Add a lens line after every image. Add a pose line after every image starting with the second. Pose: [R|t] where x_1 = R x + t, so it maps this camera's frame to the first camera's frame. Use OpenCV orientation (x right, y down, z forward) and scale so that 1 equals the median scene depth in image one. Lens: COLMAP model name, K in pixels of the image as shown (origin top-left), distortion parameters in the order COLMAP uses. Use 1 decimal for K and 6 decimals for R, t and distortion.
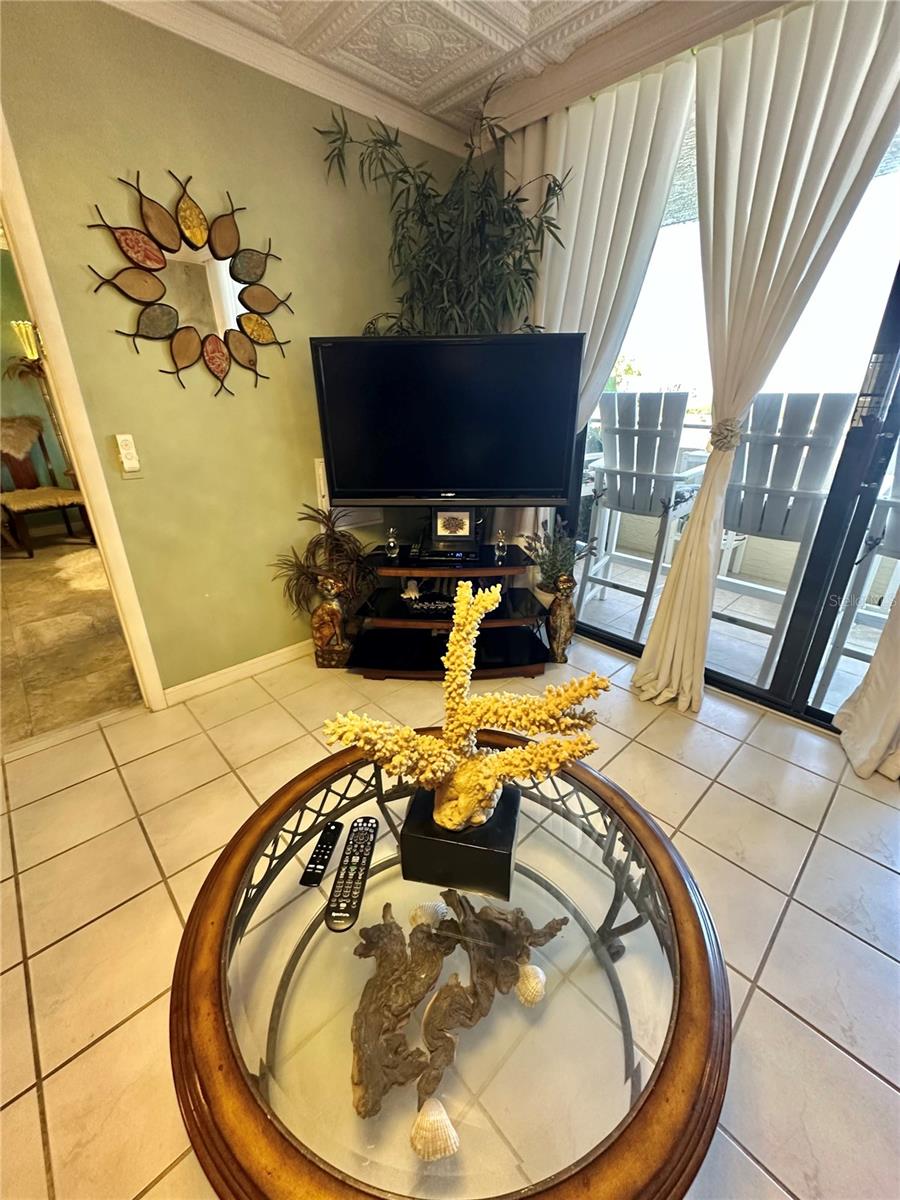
lens RADIAL K [[480.3, 0, 450.0], [0, 480.3, 600.0], [0, 0, 1]] dist [-0.002047, -0.000084]
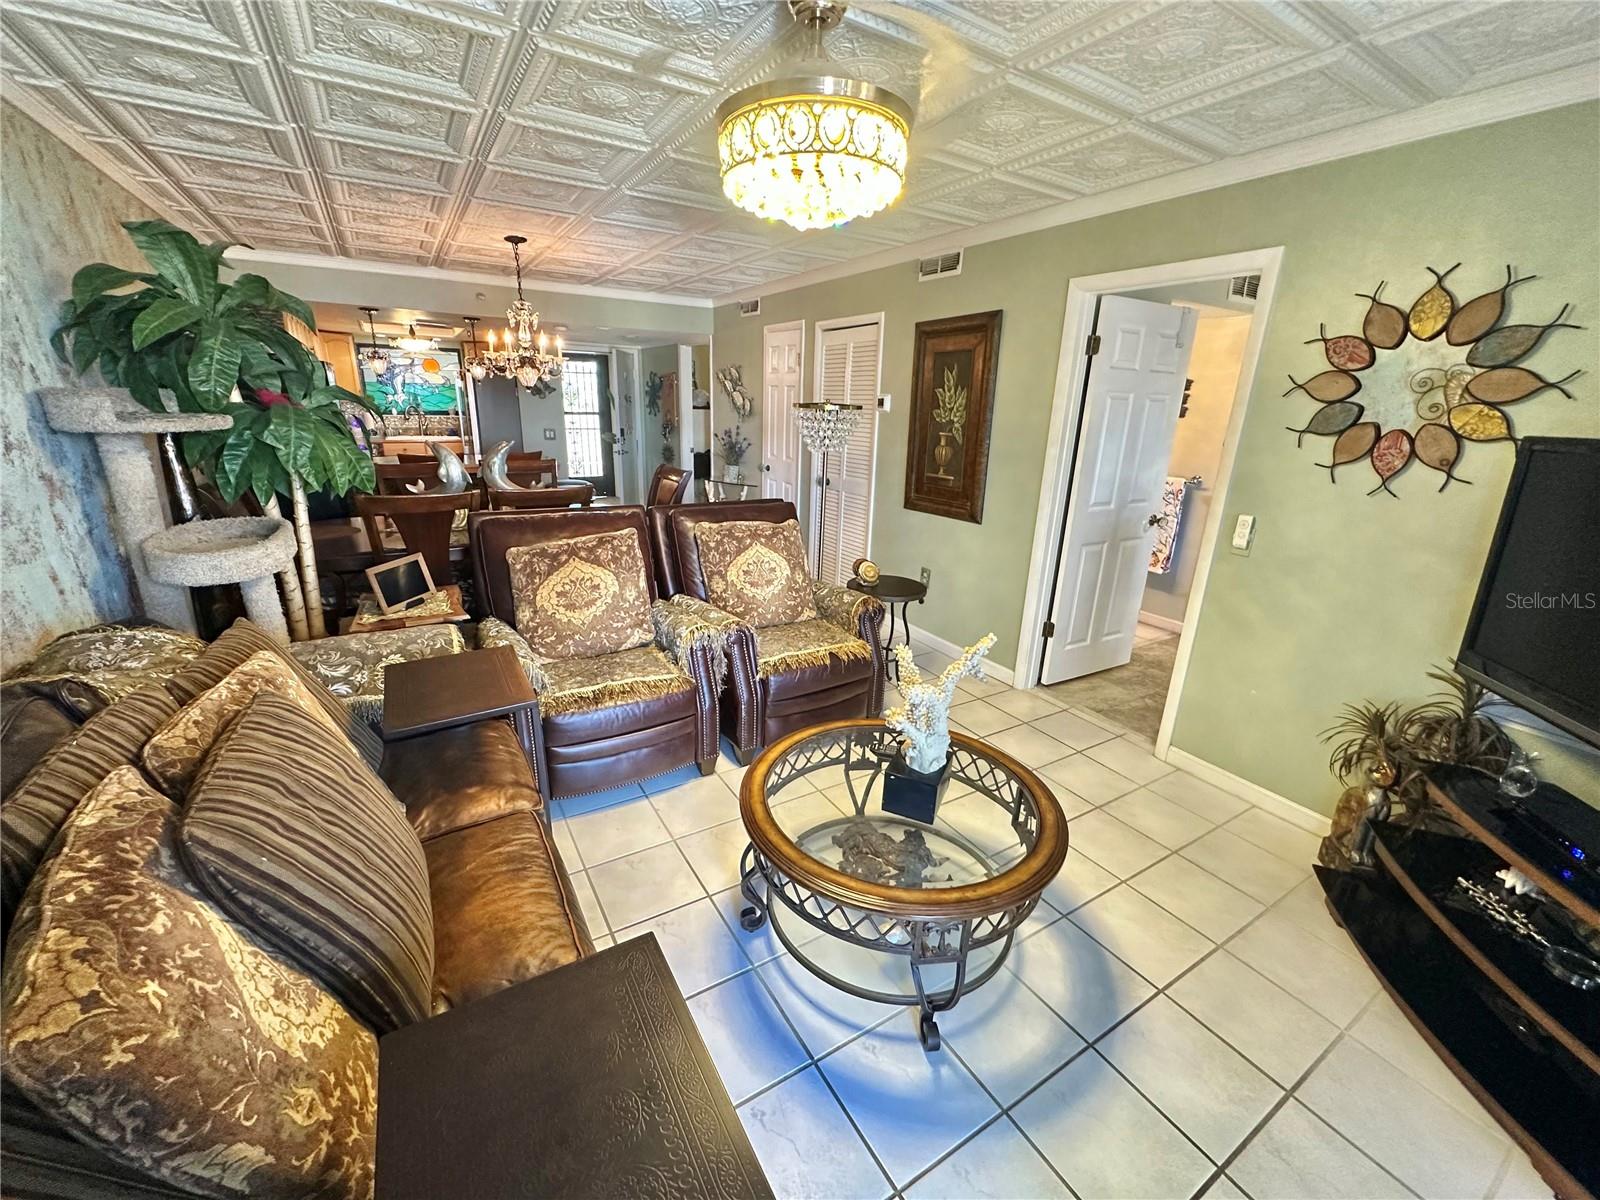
lens RADIAL K [[640.4, 0, 800.0], [0, 640.4, 600.0], [0, 0, 1]] dist [-0.002047, -0.000084]
pose [[-0.205711, 0.287991, -0.935278, 0.861520], [-0.414339, 0.840197, 0.349846, -0.253621], [0.886570, 0.459490, -0.053512, 0.255191]]
